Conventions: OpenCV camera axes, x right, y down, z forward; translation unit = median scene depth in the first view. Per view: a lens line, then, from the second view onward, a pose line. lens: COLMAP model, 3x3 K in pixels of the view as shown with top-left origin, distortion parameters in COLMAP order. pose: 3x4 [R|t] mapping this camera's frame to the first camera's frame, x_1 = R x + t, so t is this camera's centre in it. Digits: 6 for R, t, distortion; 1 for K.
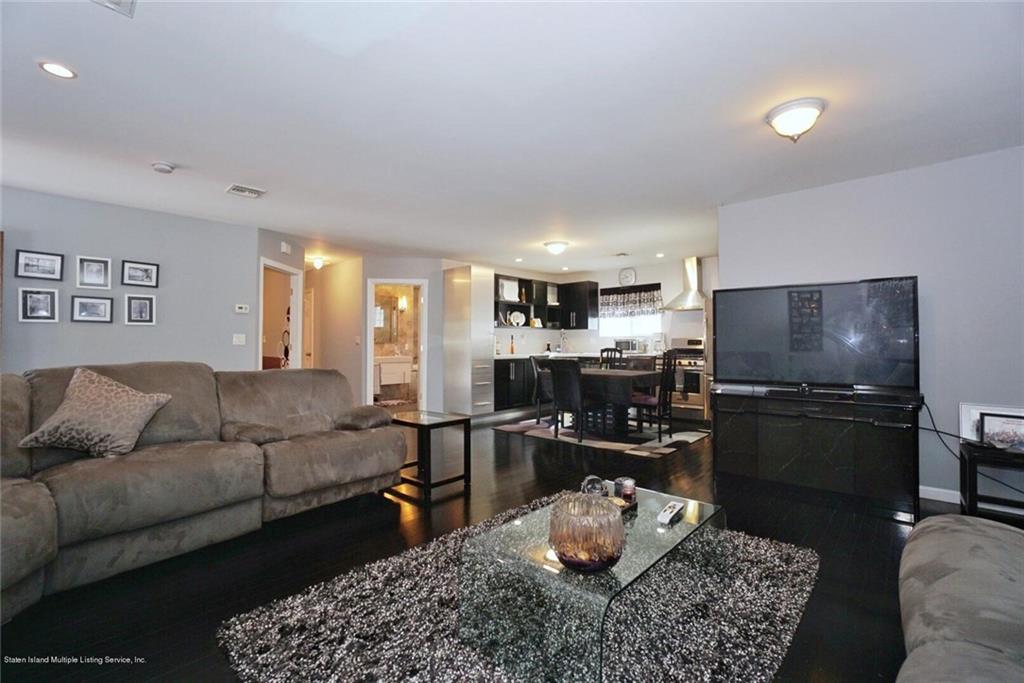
lens RADIAL K [[451.0, 0, 510.4], [0, 451.0, 340.1], [0, 0, 1]] dist [-0.022477, 0.001305]
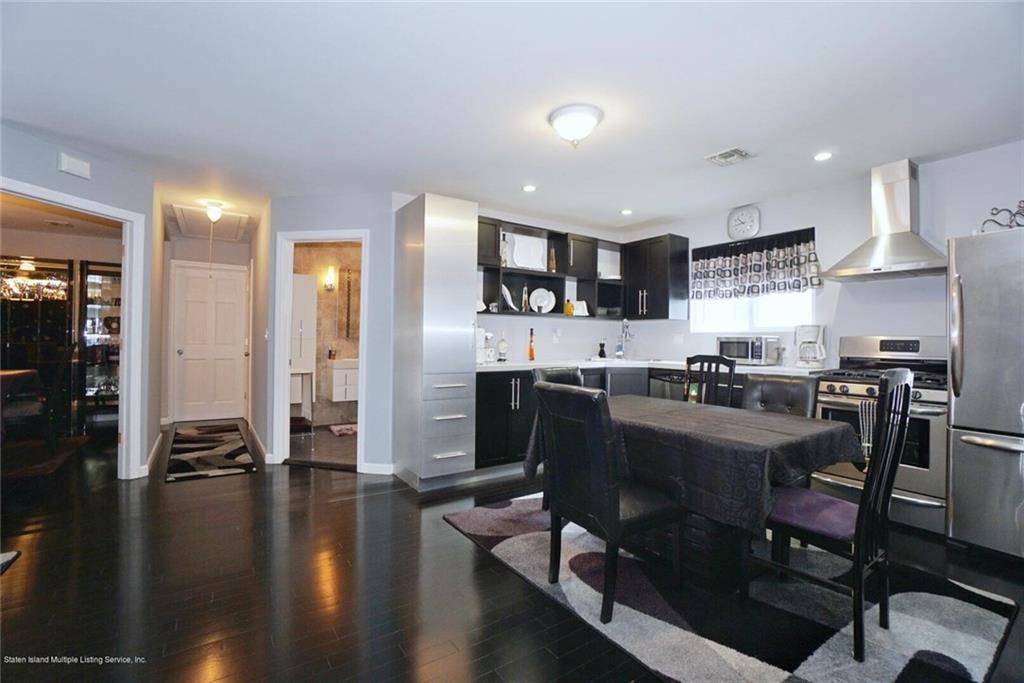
lens RADIAL K [[451.0, 0, 514.9], [0, 451.0, 340.4], [0, 0, 1]] dist [-0.022477, 0.001305]
pose [[0.979671, 0.010615, -0.200329, 0.099175], [-0.009443, 0.999932, 0.006804, 0.000741], [0.200388, -0.004773, 0.979705, 0.416809]]
